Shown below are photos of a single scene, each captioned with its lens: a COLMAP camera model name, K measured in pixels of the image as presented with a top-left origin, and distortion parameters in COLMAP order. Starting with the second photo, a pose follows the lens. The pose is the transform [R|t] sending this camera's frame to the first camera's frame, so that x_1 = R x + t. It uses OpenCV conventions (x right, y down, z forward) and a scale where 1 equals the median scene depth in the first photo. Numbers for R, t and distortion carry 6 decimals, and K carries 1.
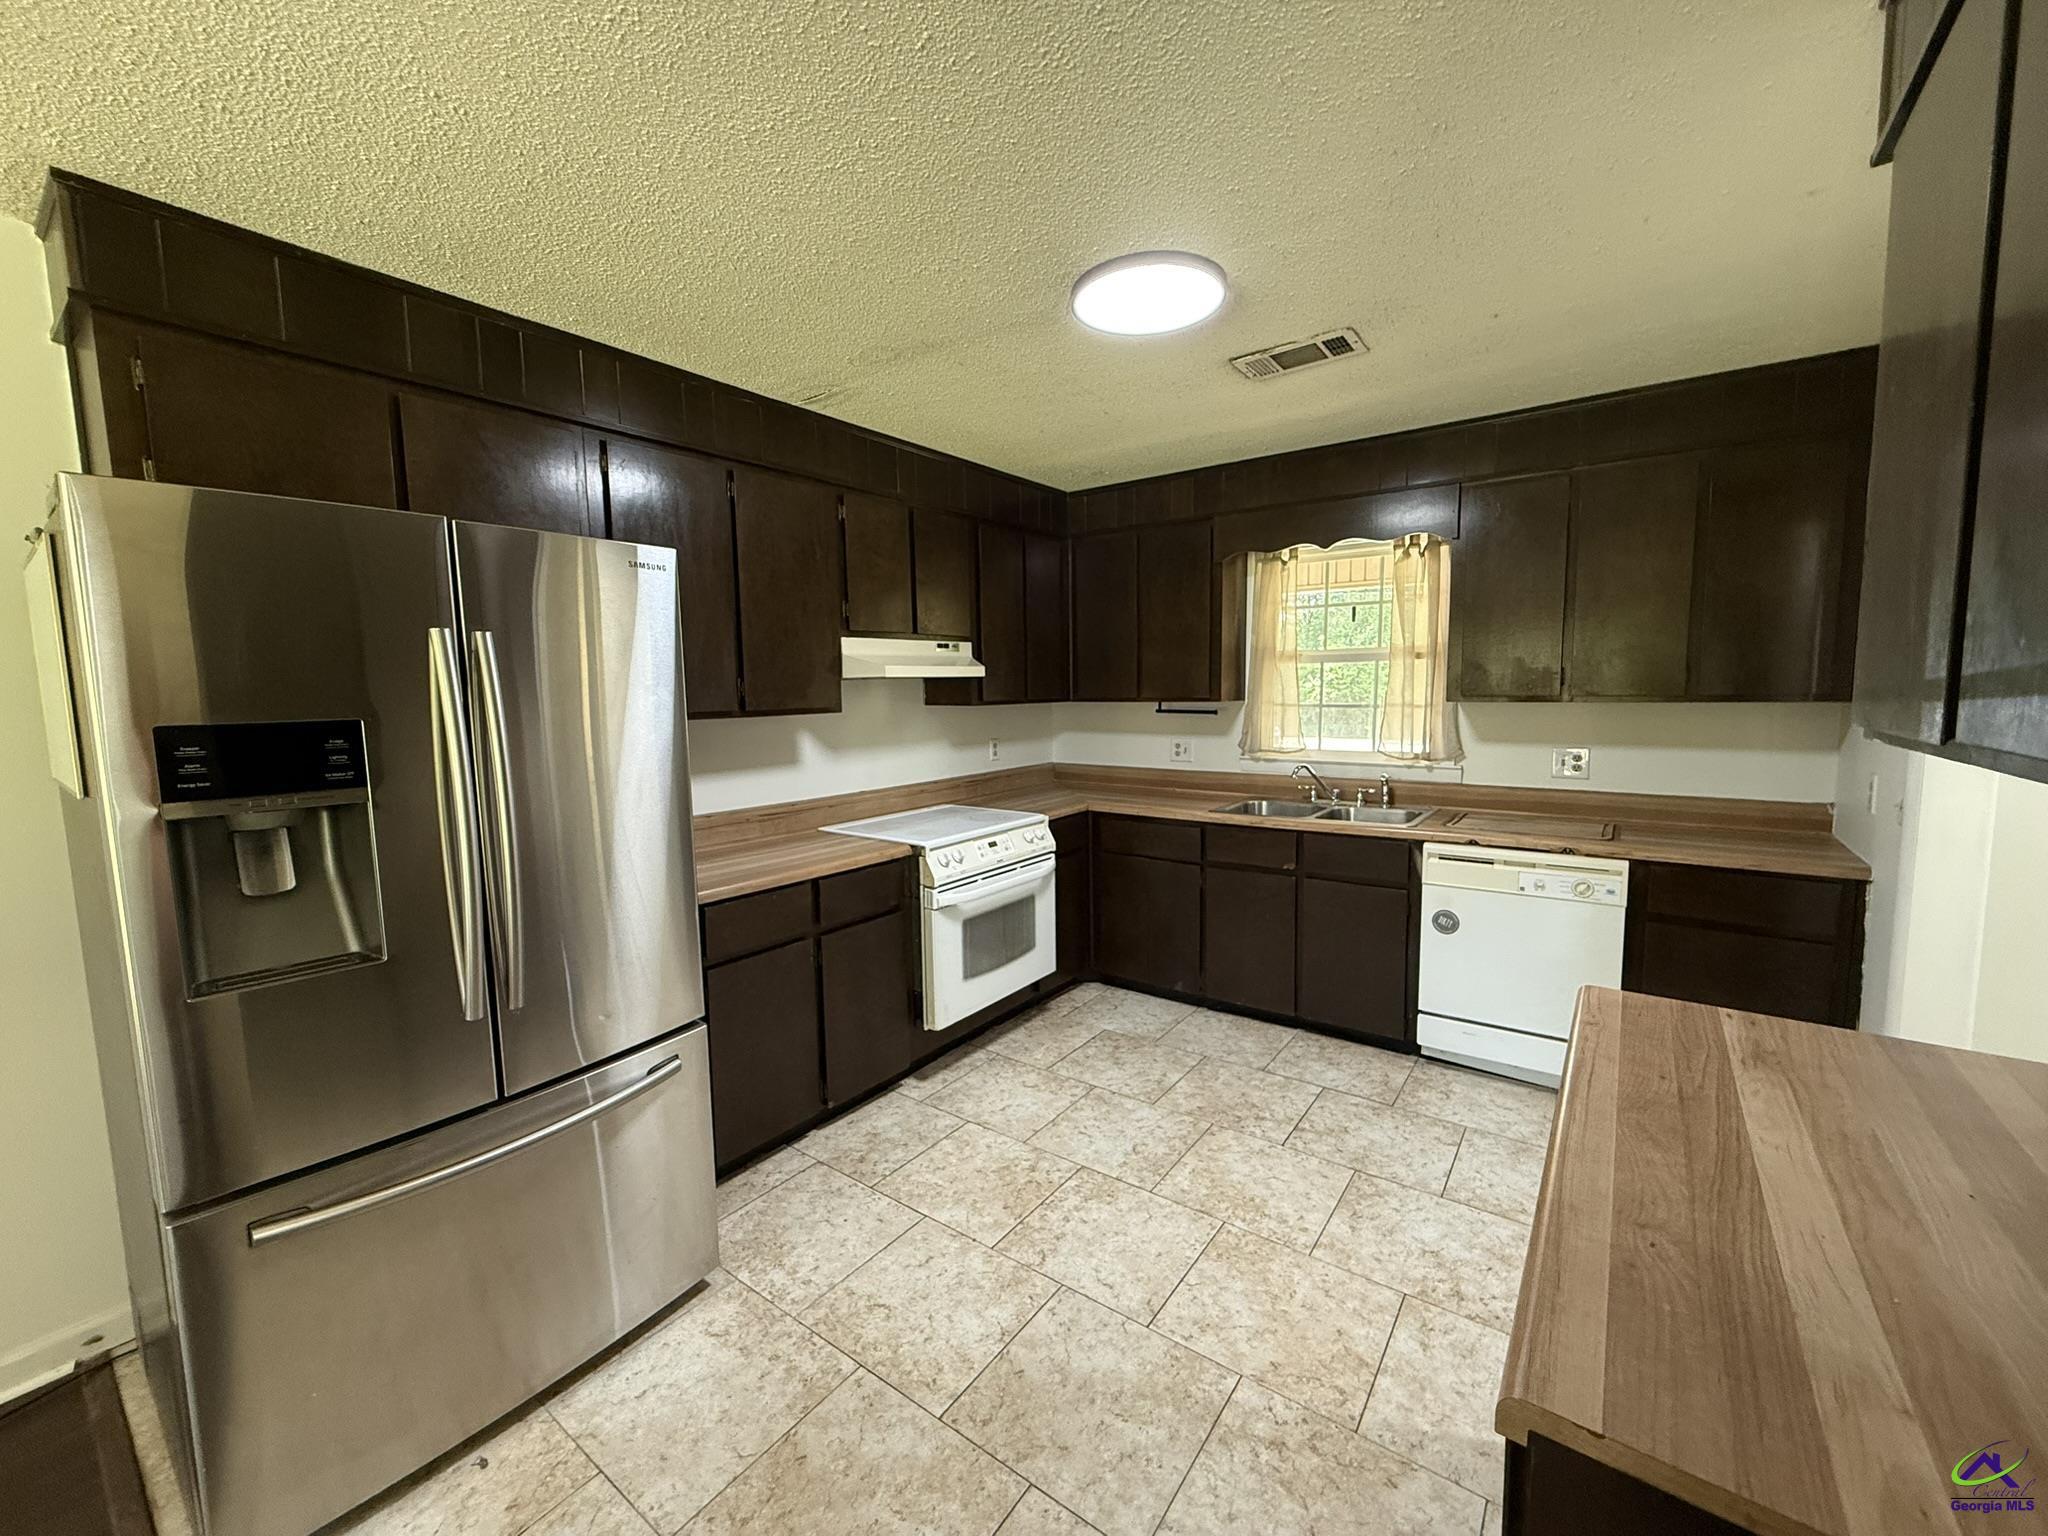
lens RADIAL K [[815.5, 0, 1017.8], [0, 815.5, 768.4], [0, 0, 1]] dist [-0.001385, -0.000026]
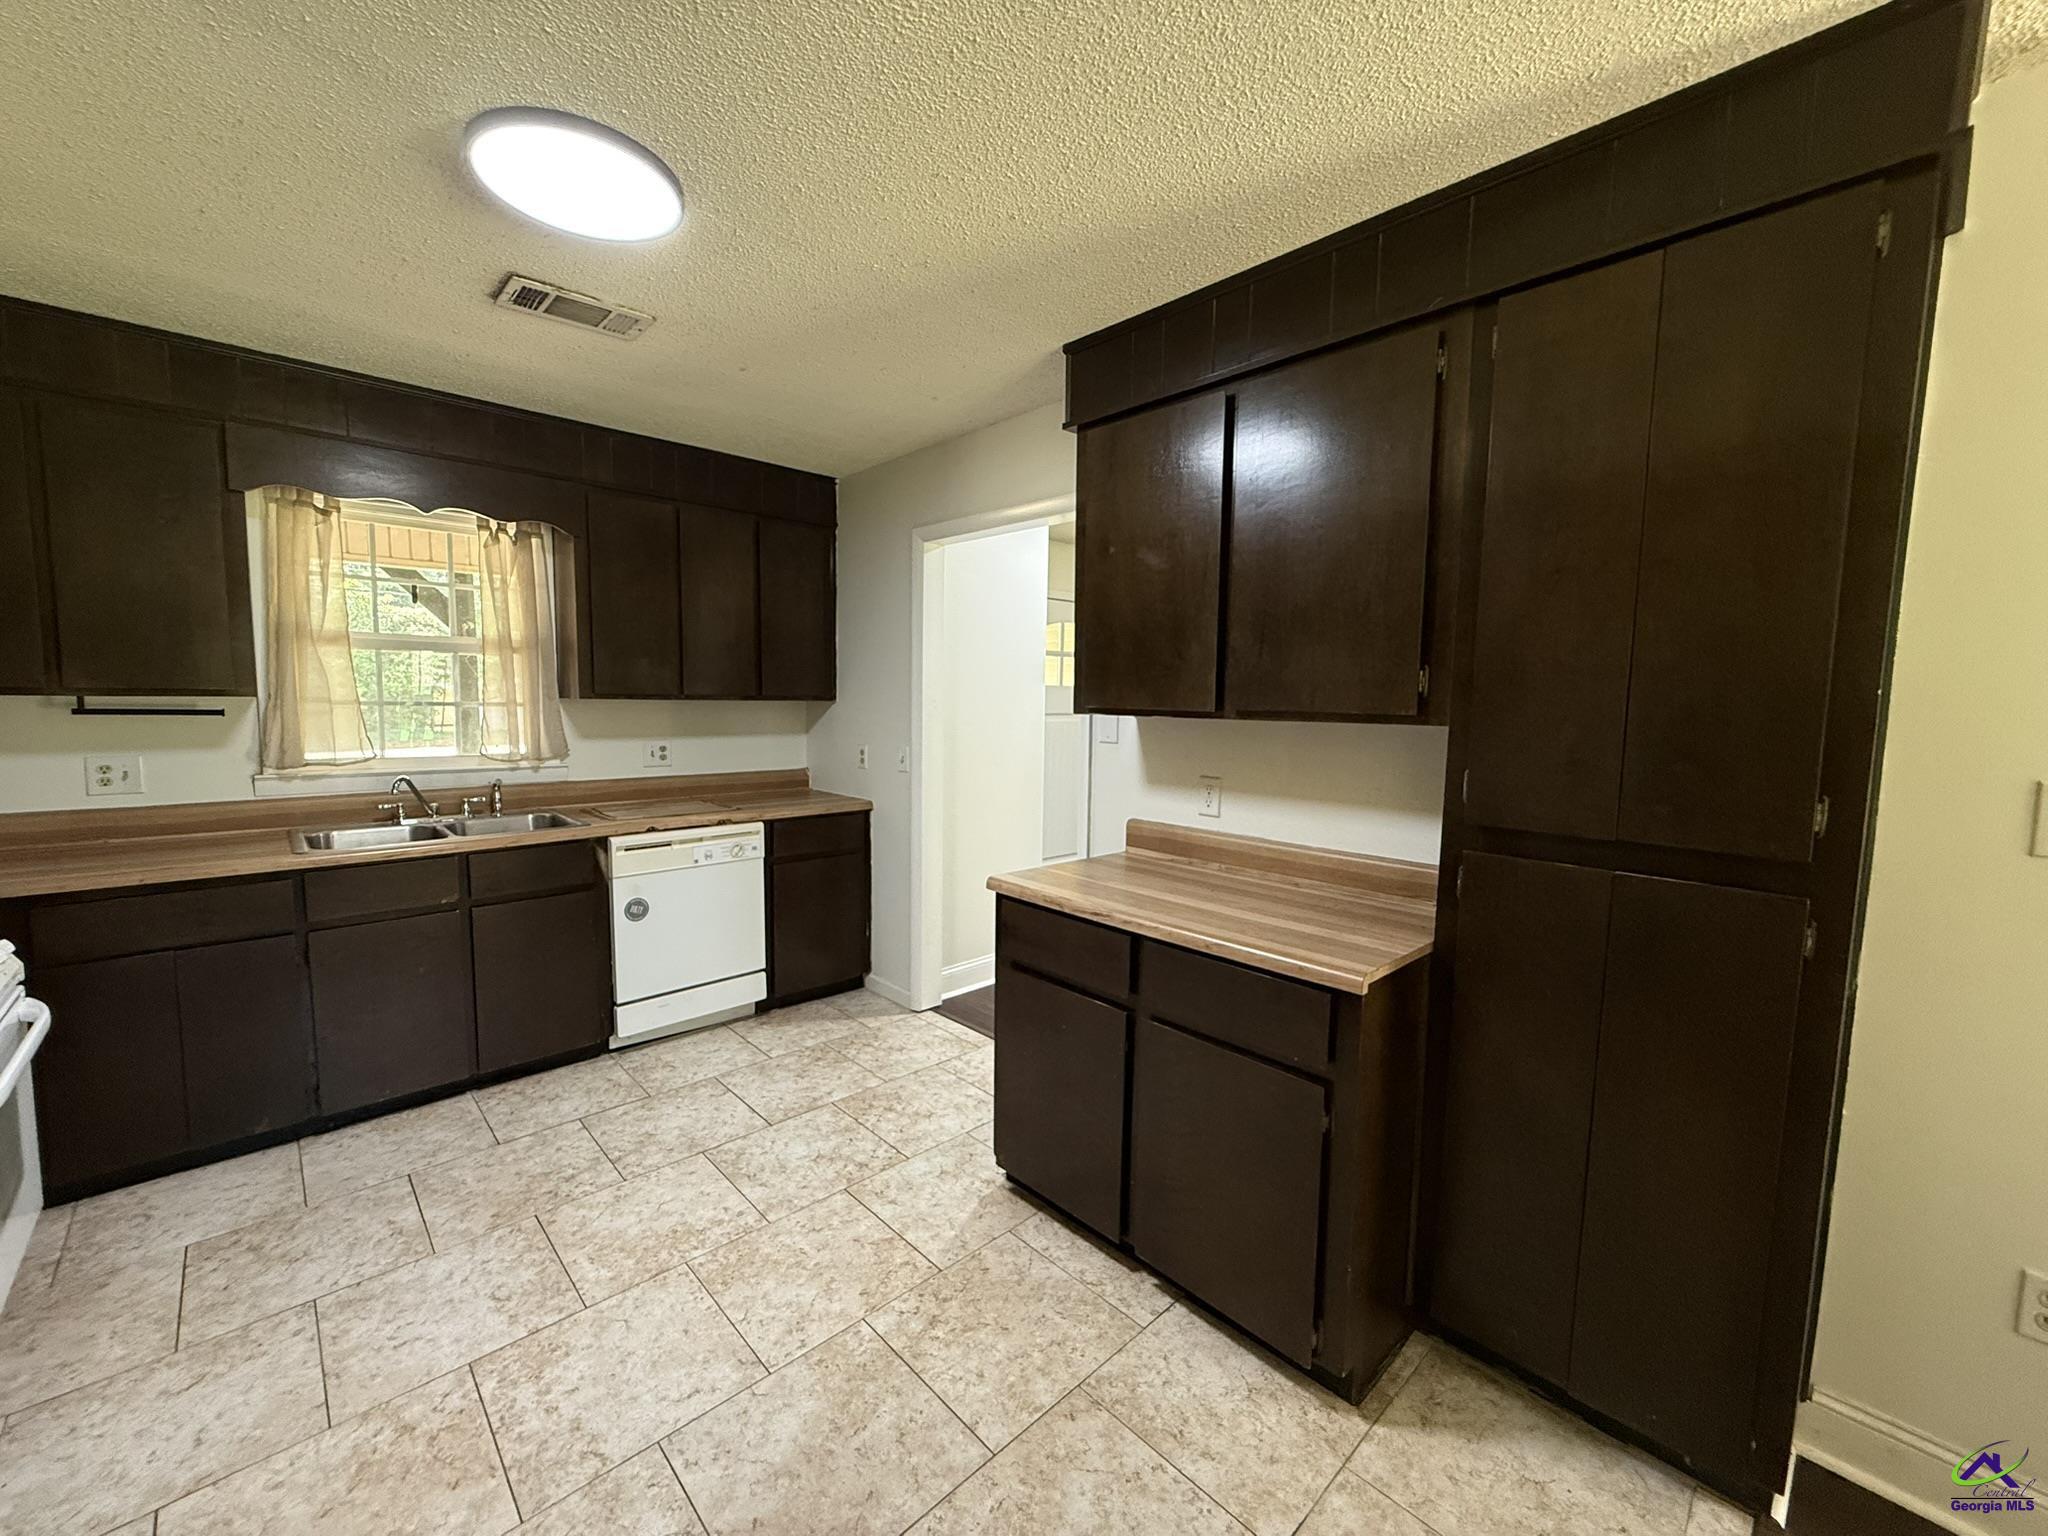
lens RADIAL K [[815.5, 0, 1016.3], [0, 815.5, 768.2], [0, 0, 1]] dist [-0.001385, -0.000026]
pose [[0.172571, -0.072618, 0.982317, -0.425886], [0.079544, 0.995049, 0.059586, -0.015987], [-0.981780, 0.067854, 0.177493, 0.344332]]
